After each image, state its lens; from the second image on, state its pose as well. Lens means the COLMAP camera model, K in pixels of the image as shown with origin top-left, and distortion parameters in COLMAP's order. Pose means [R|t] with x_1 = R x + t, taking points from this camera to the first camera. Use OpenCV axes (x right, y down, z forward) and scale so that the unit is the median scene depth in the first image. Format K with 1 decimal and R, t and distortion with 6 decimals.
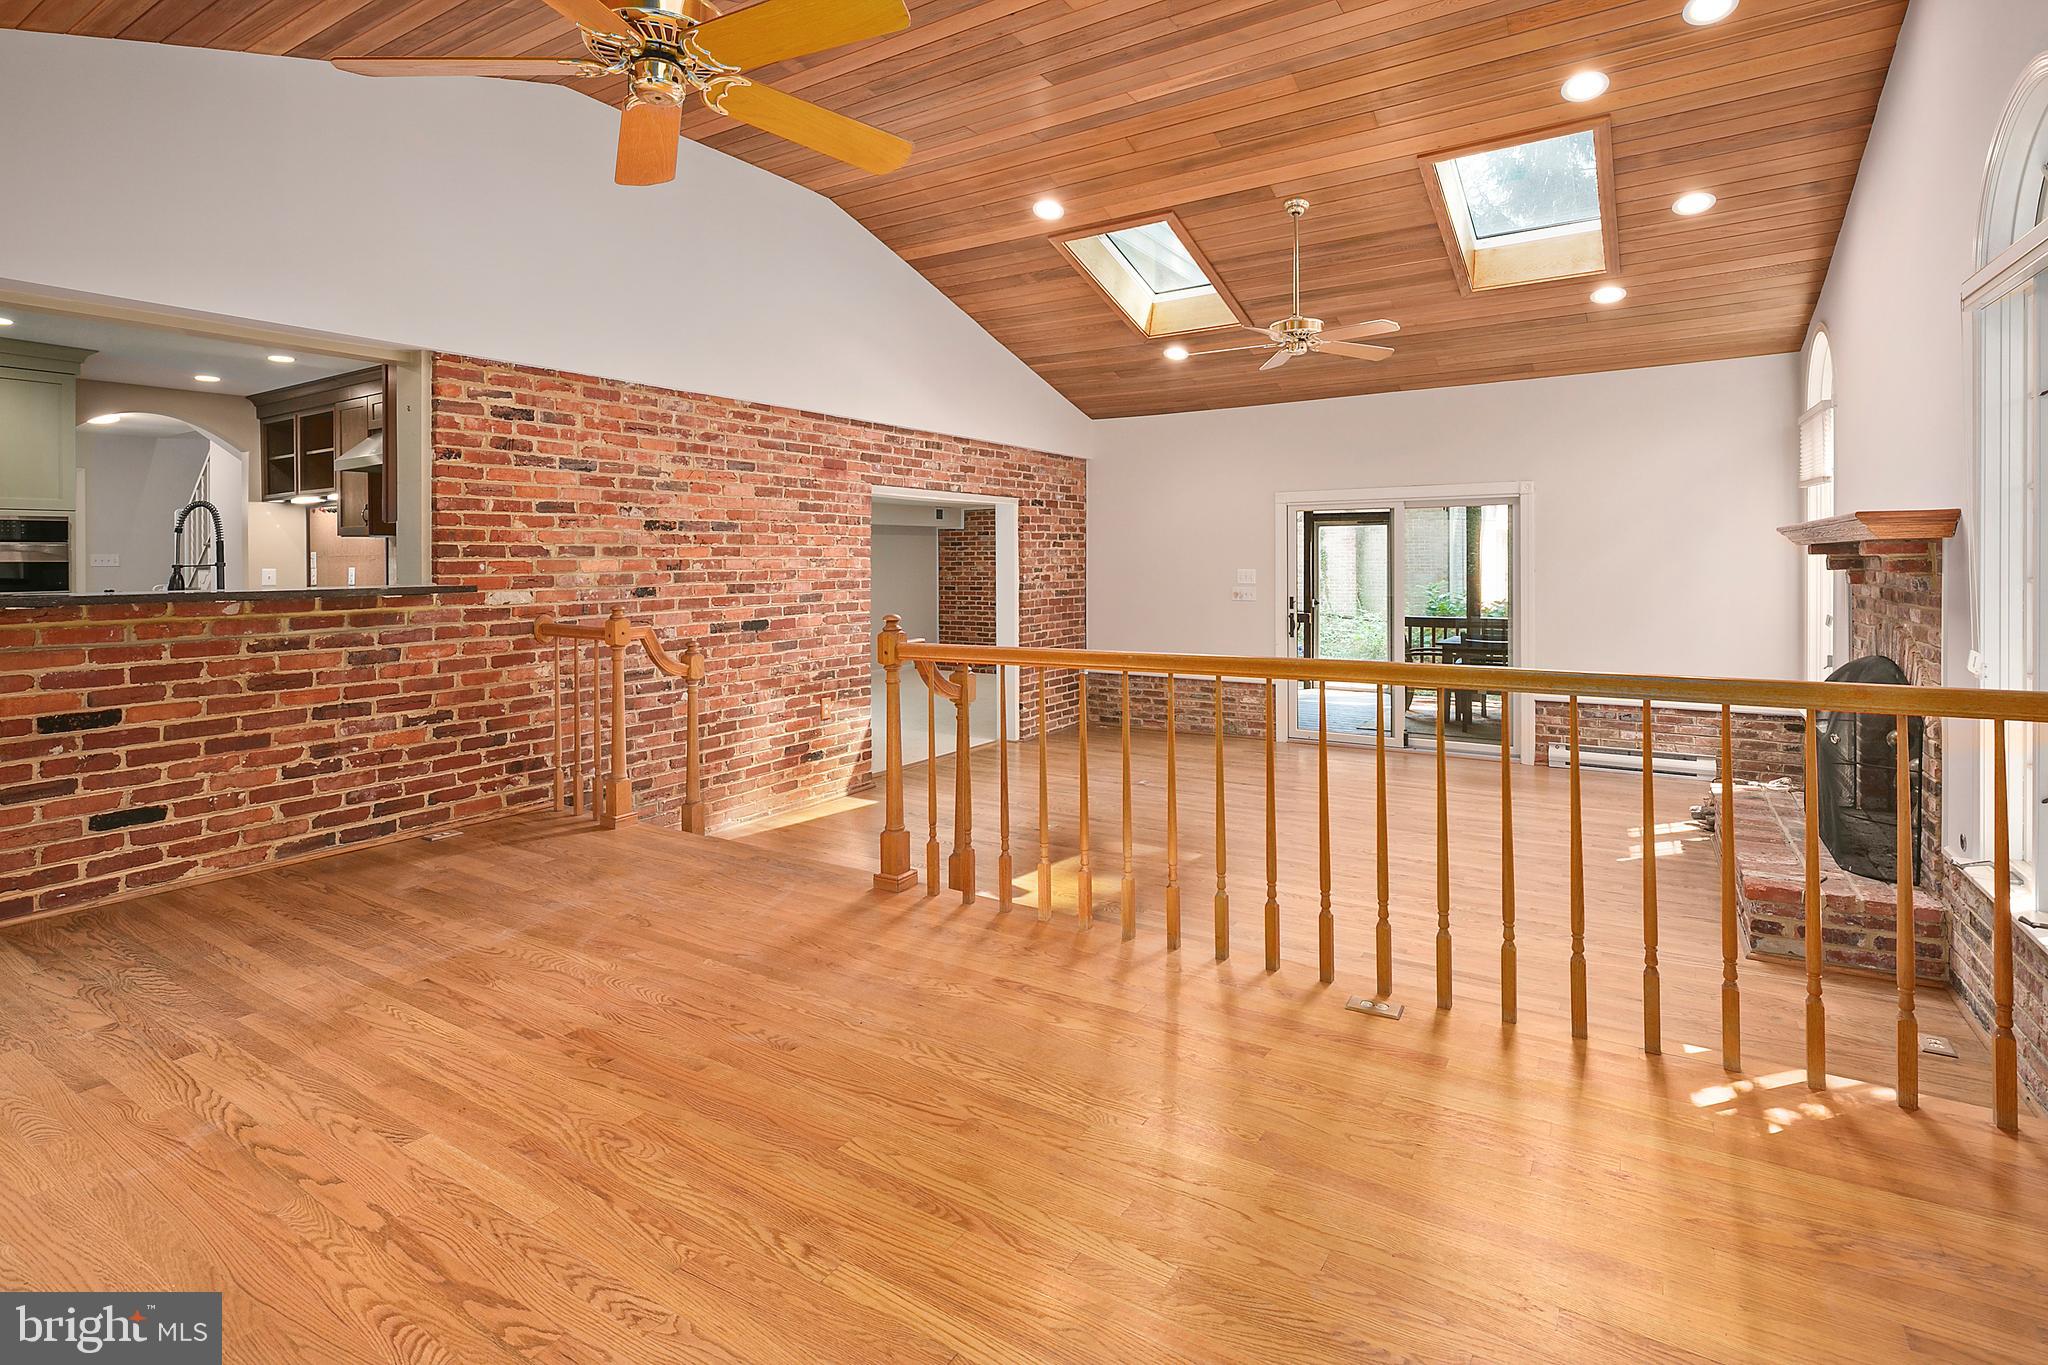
lens RADIAL K [[986.8, 0, 1023.1], [0, 986.8, 551.1], [0, 0, 1]] dist [-0.000380, -0.000713]
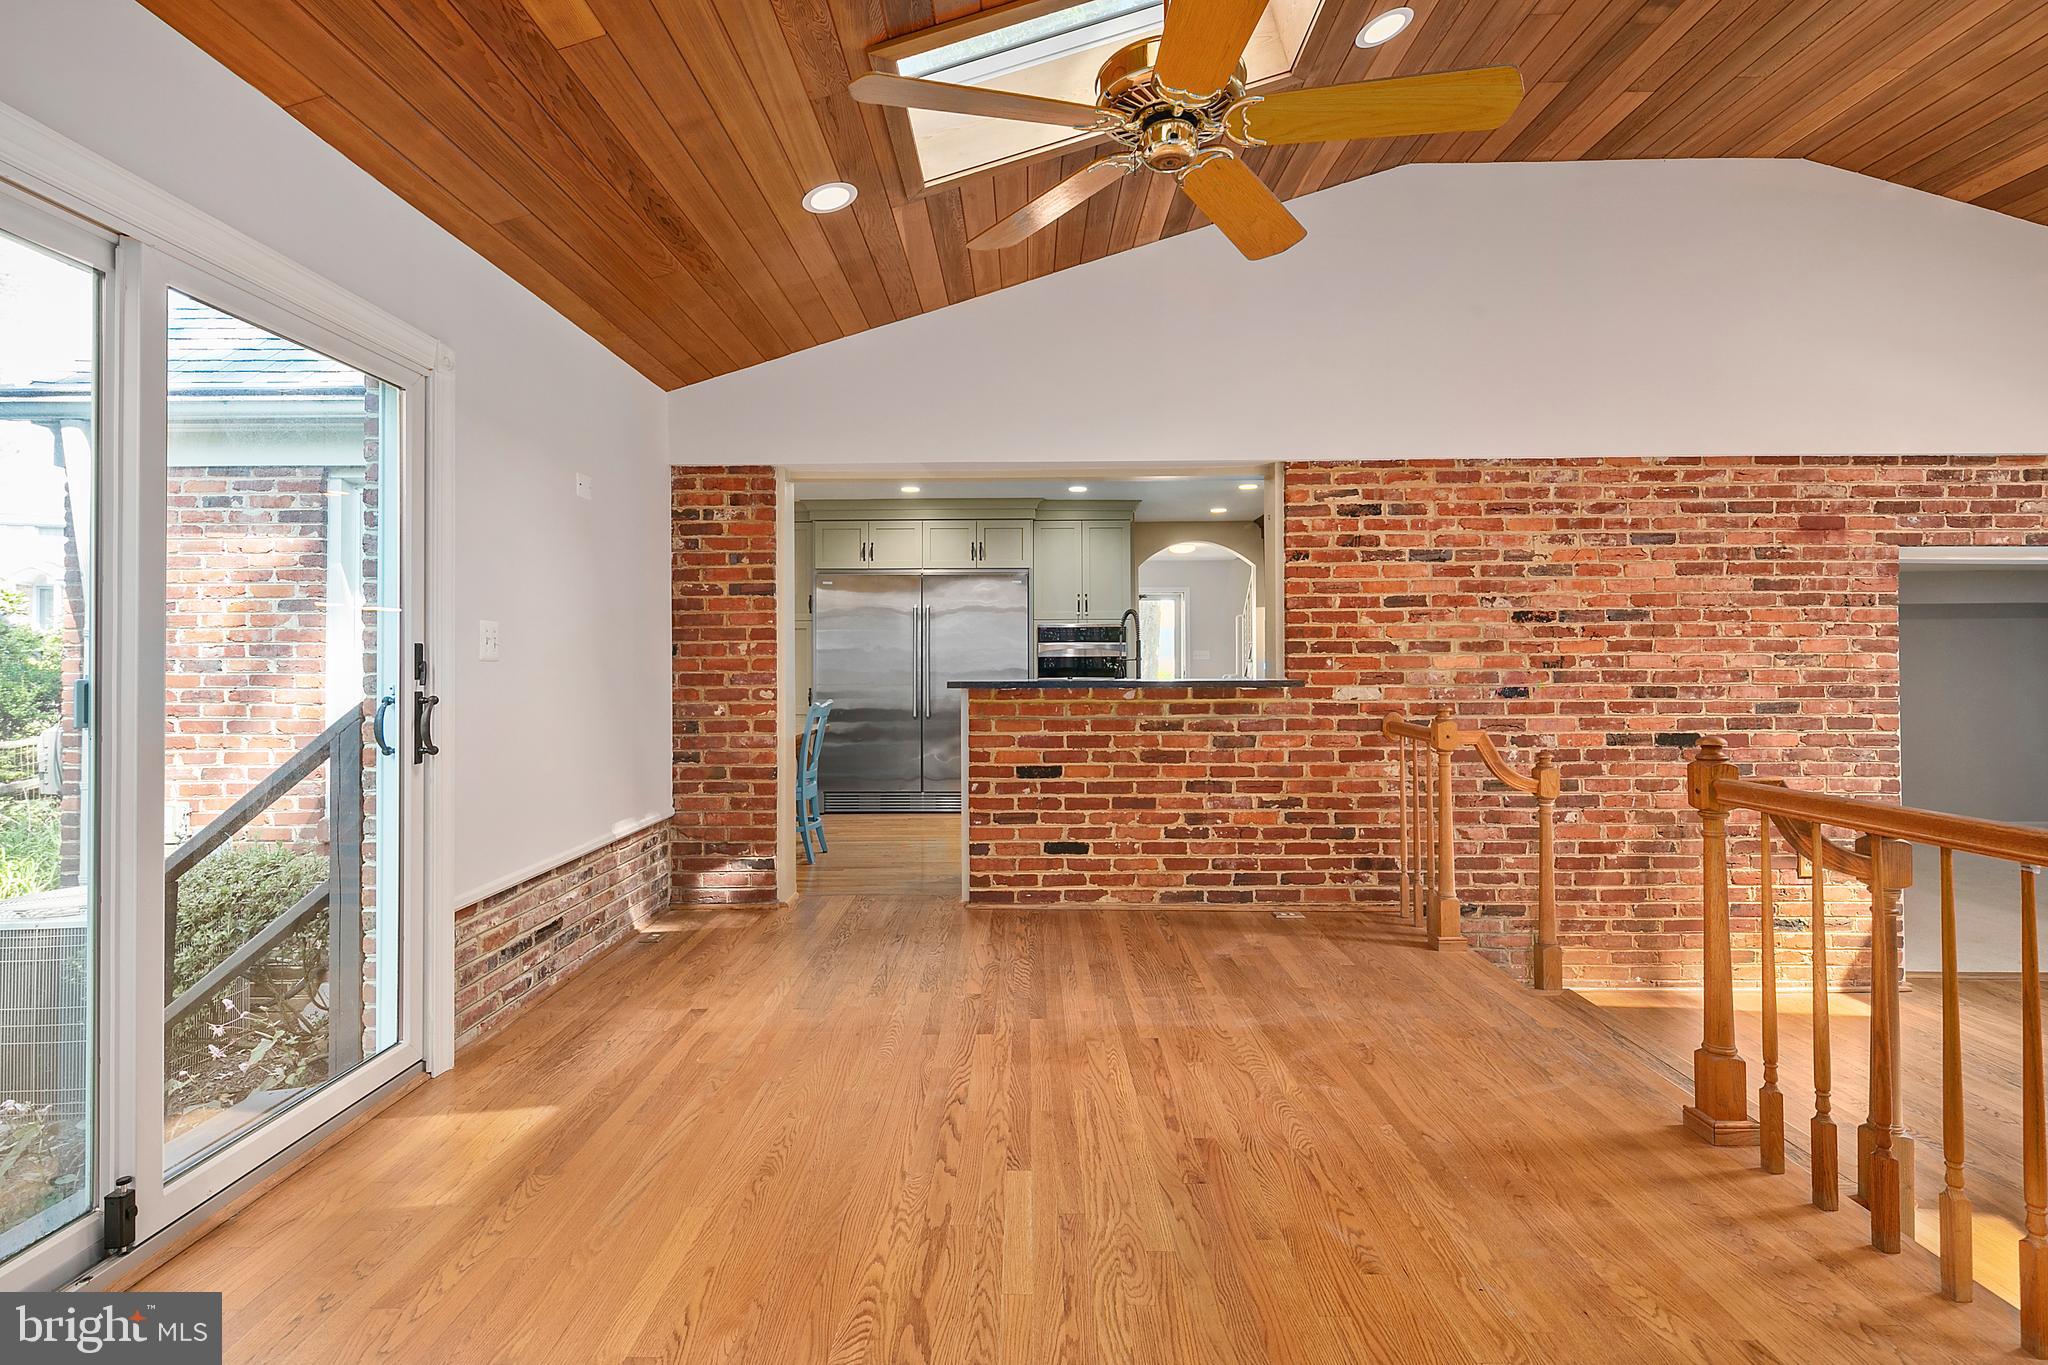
lens RADIAL K [[994.4, 0, 1026.1], [0, 994.4, 637.6], [0, 0, 1]] dist [0.011123, -0.008060]
pose [[0.532751, -0.013295, -0.846167, 0.157654], [0.006308, 0.999911, -0.011739, 0.000151], [0.846248, 0.000917, 0.532788, 0.173295]]
